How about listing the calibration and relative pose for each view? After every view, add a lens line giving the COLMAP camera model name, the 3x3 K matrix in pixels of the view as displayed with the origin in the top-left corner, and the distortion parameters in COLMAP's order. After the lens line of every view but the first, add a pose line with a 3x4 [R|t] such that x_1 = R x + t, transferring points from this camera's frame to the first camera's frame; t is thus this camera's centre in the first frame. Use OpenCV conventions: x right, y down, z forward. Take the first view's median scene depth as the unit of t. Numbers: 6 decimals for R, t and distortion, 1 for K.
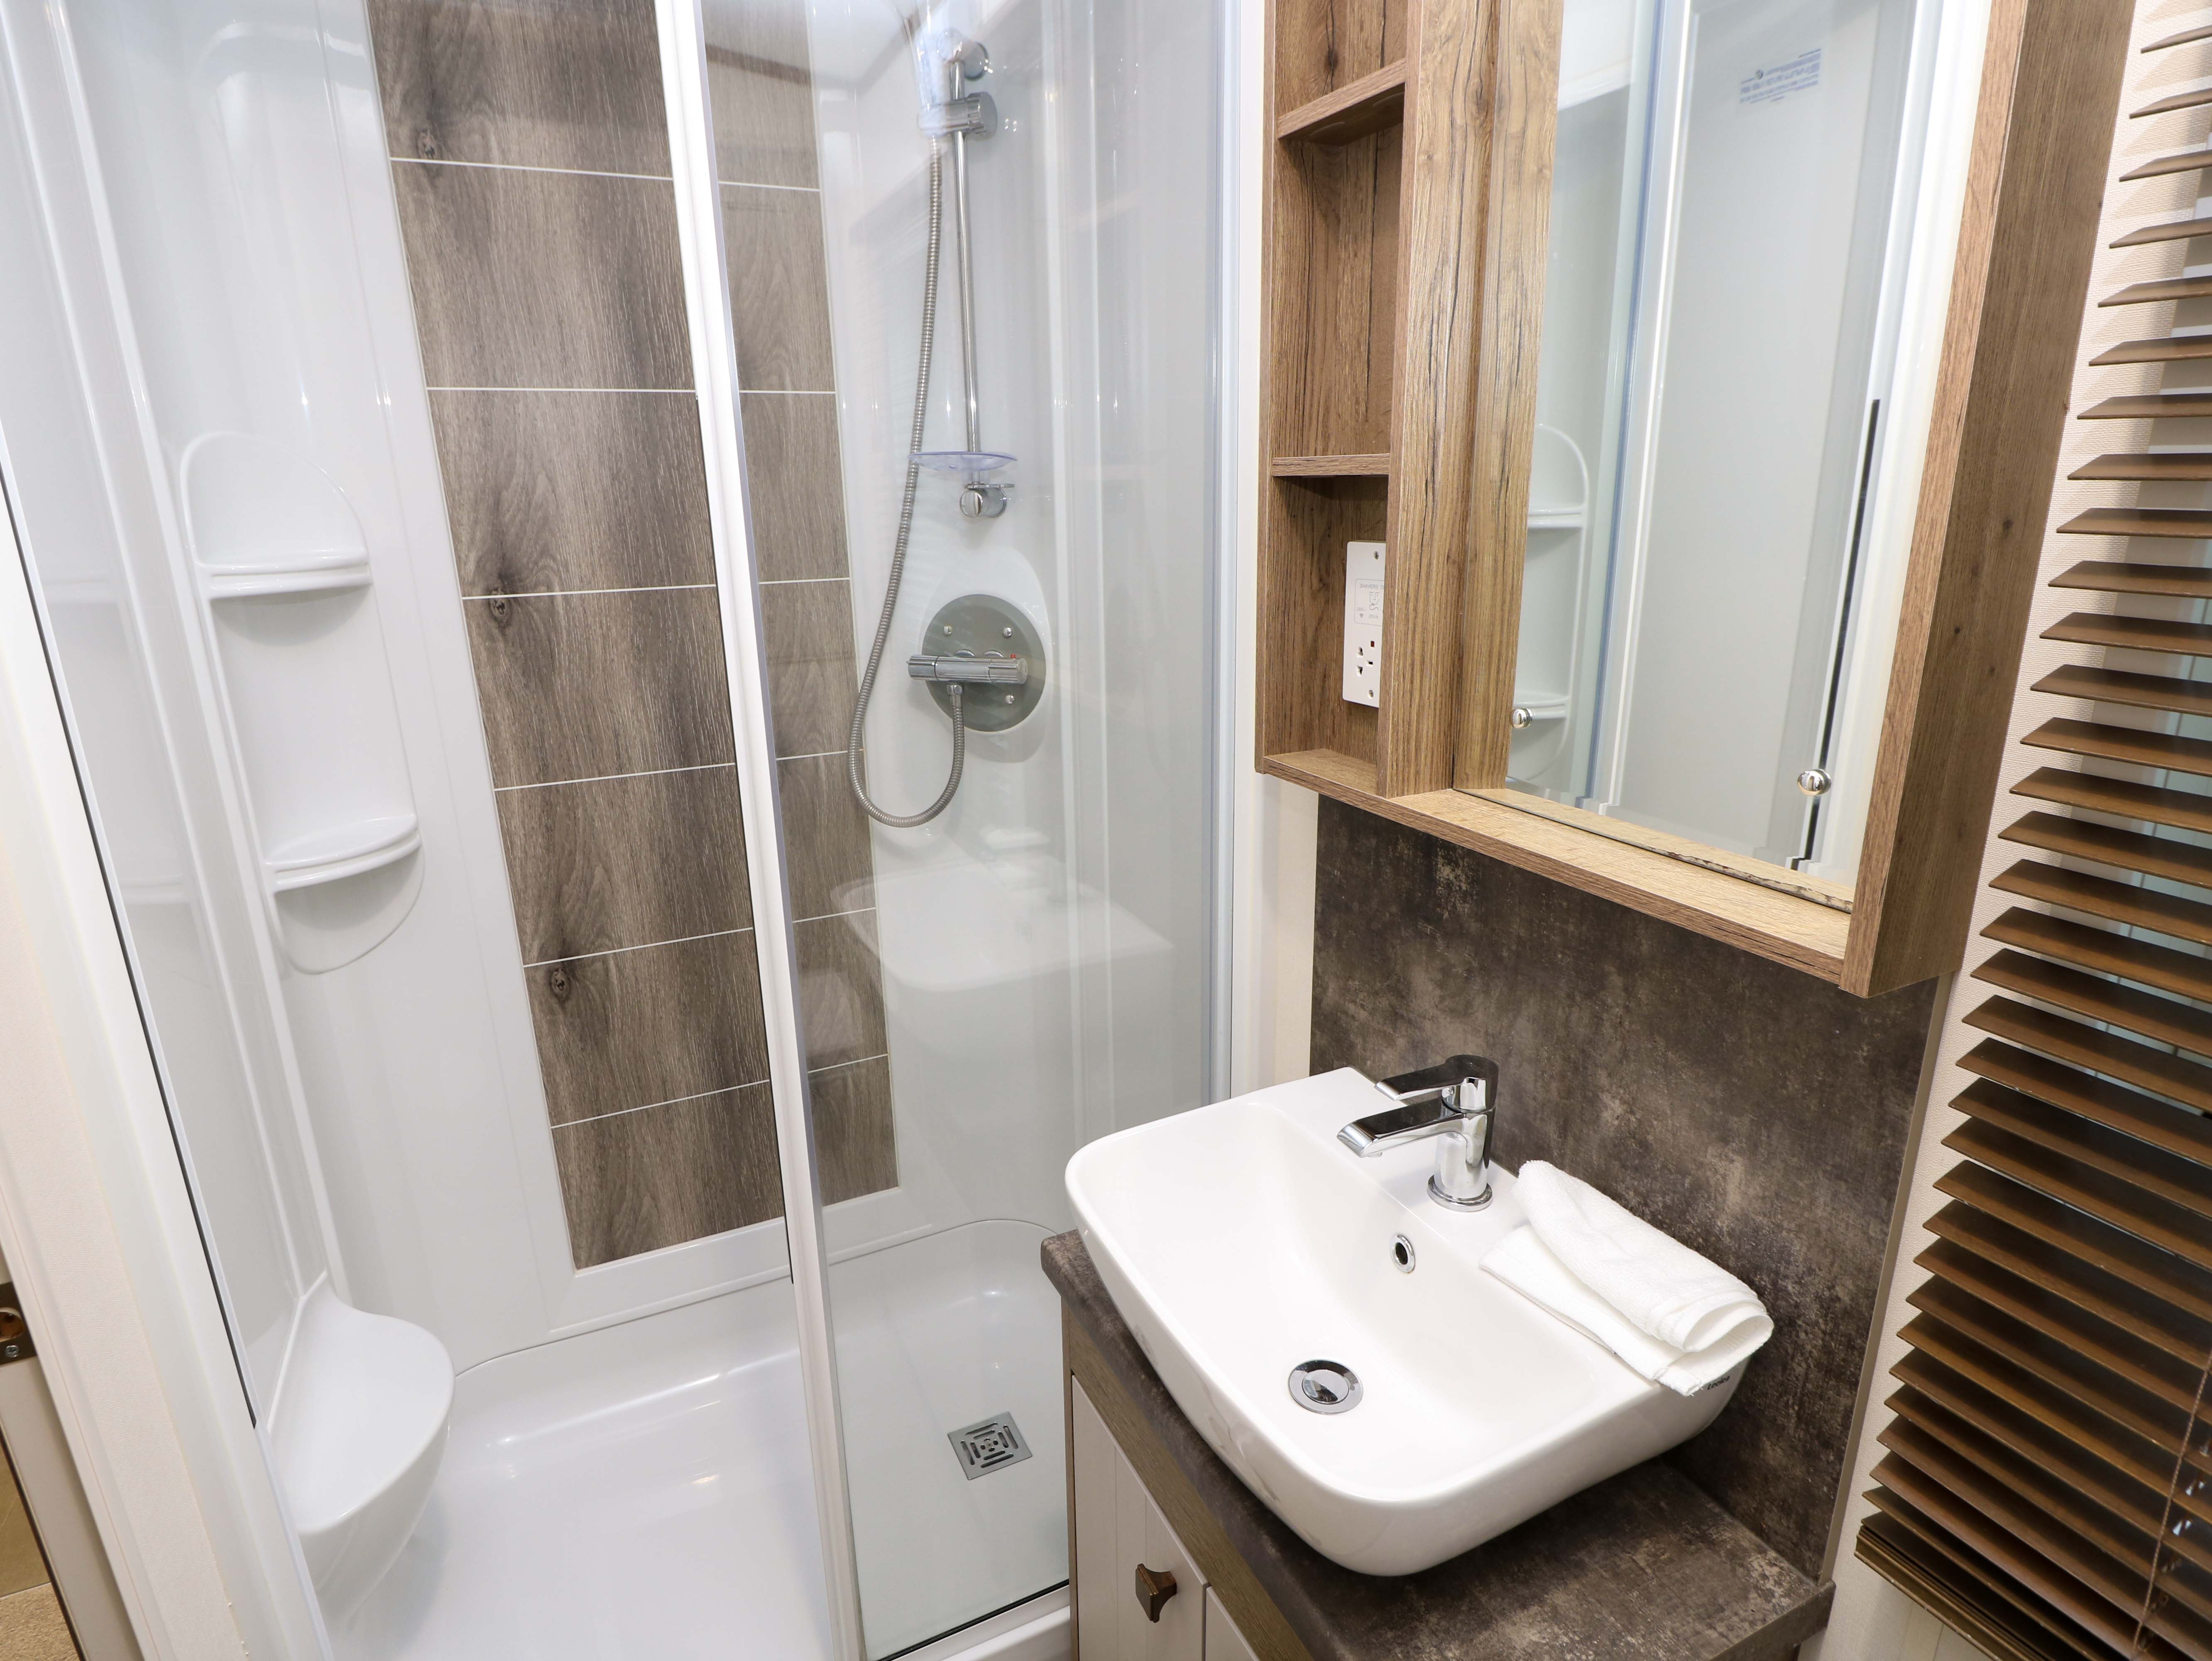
lens RADIAL K [[1194.7, 0, 1105.7], [0, 1194.7, 838.3], [0, 0, 1]] dist [-0.007025, -0.007944]
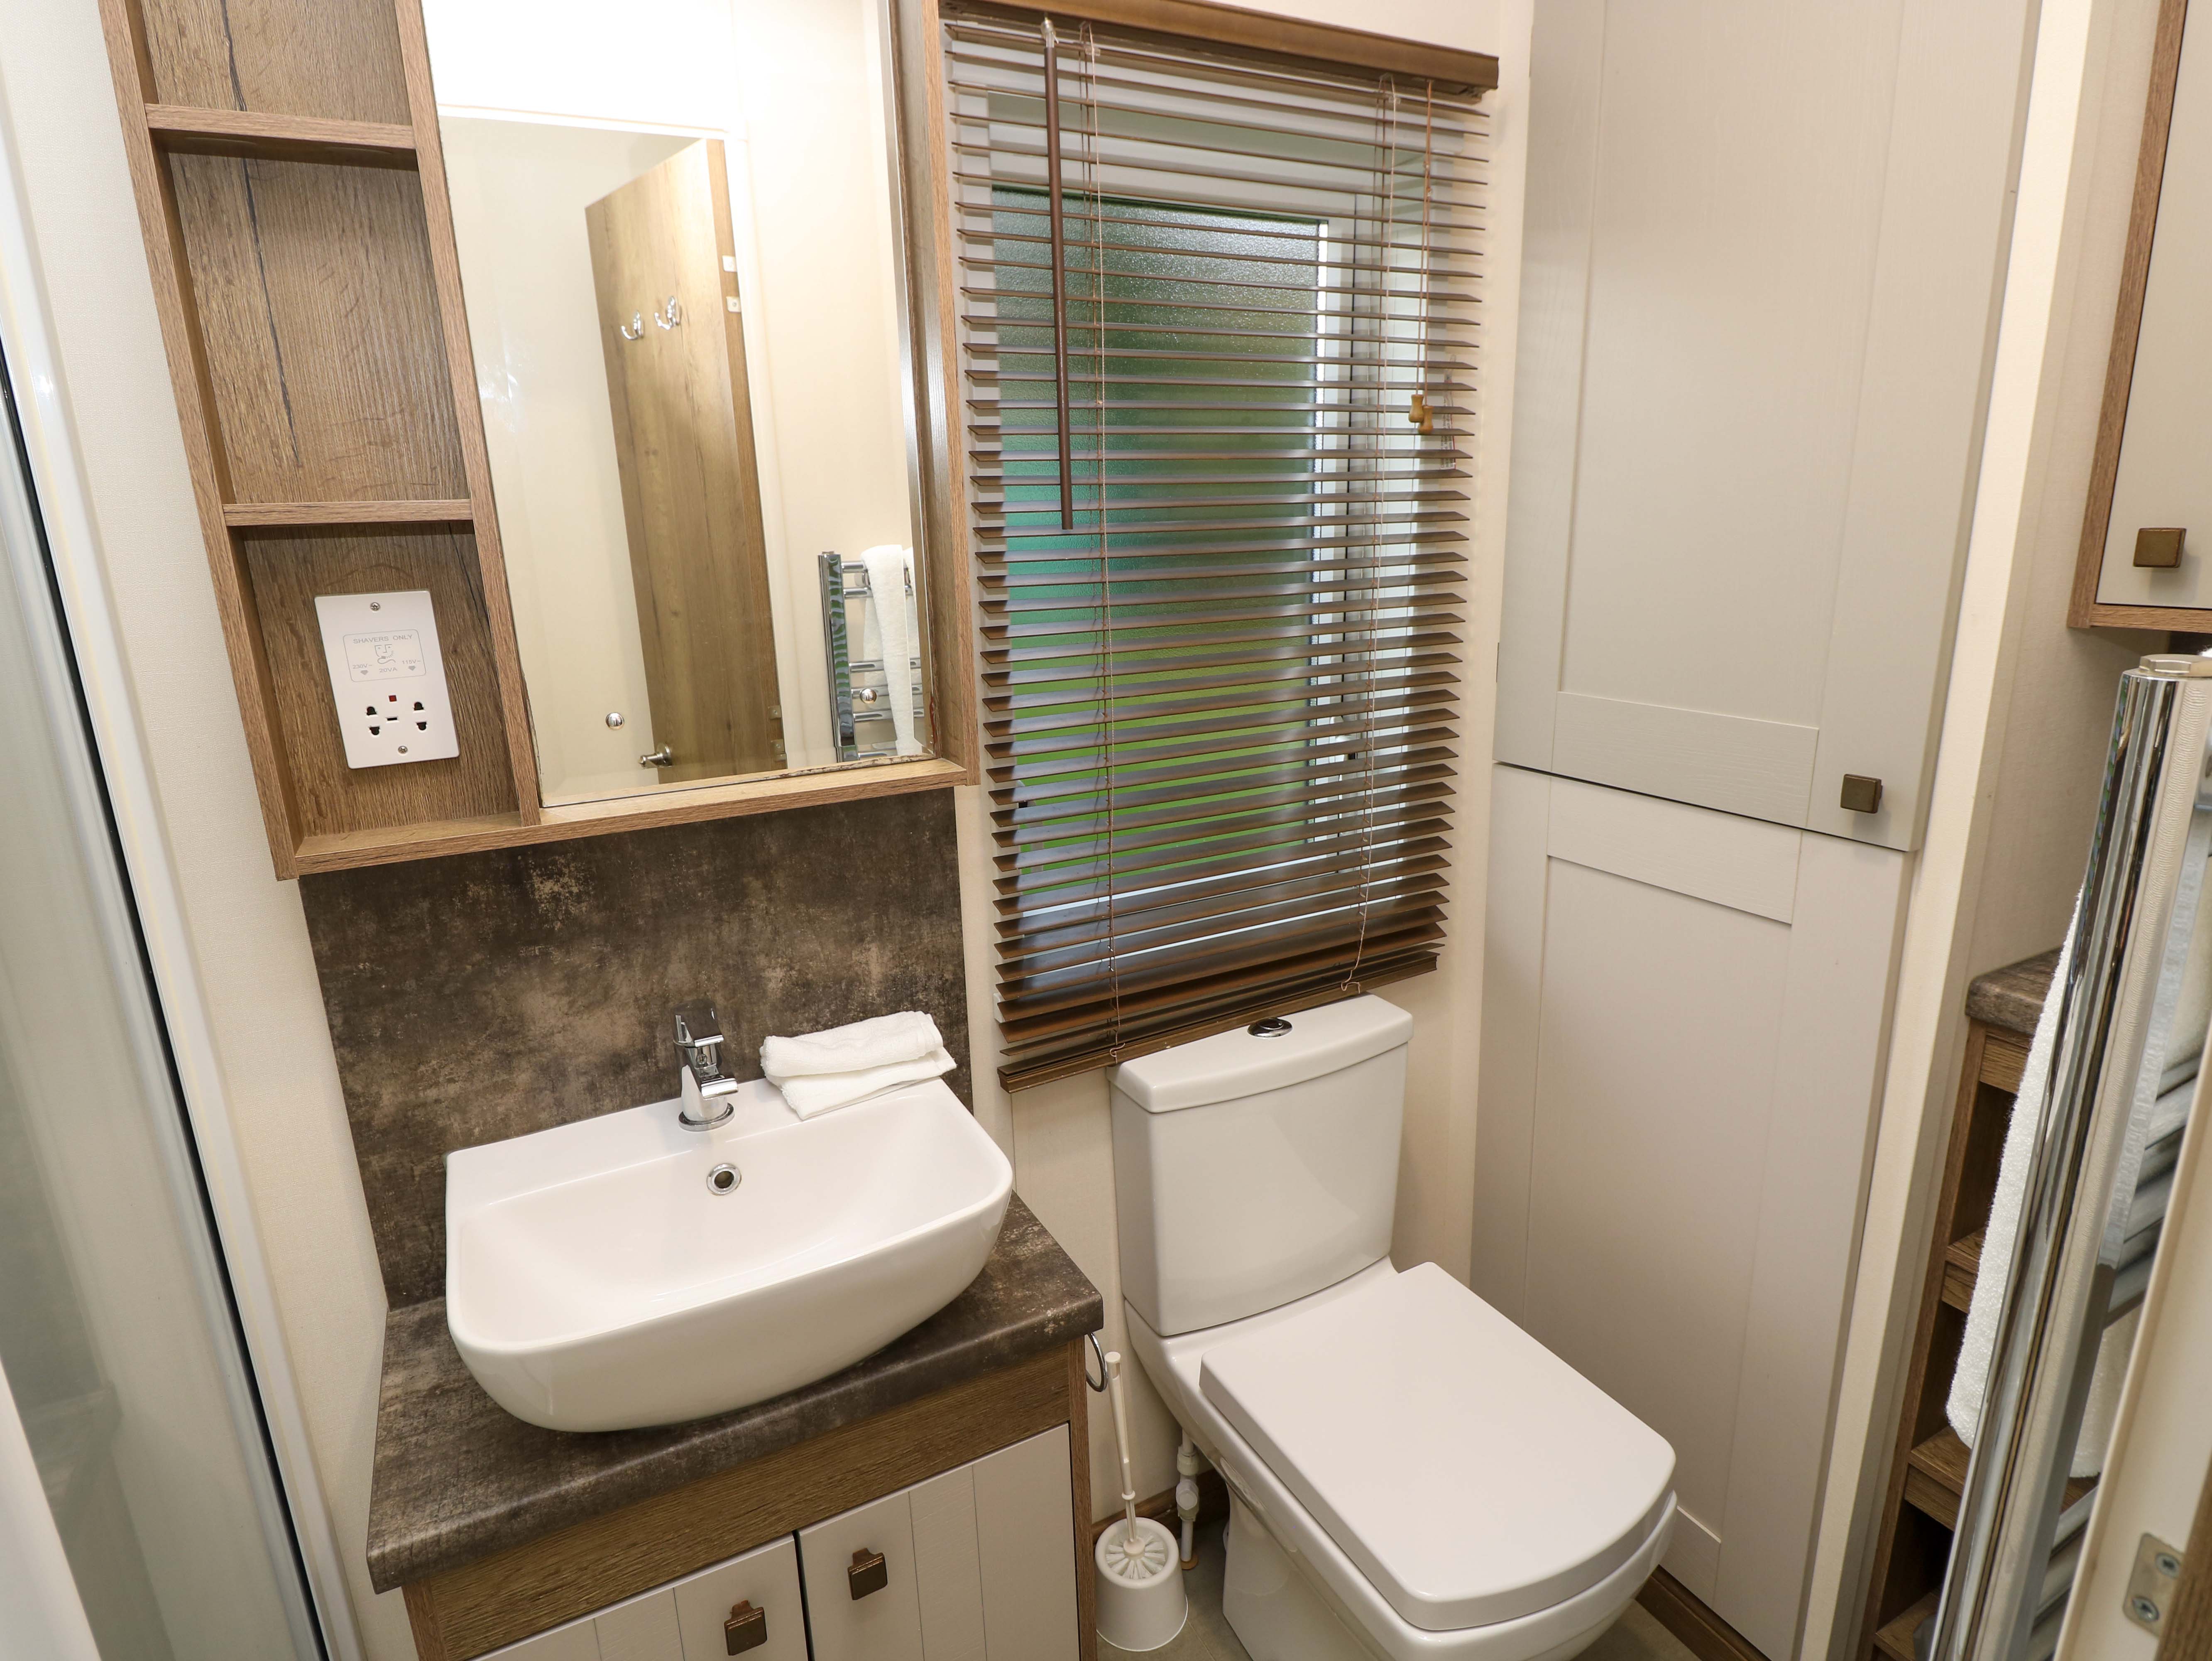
lens RADIAL K [[1194.7, 0, 1104.9], [0, 1194.7, 831.6], [0, 0, 1]] dist [-0.007025, -0.007944]
pose [[-0.041317, -0.234972, 0.971124, -0.781886], [0.312913, 0.920015, 0.235919, -0.116373], [-0.948883, 0.313624, 0.035514, 0.480992]]
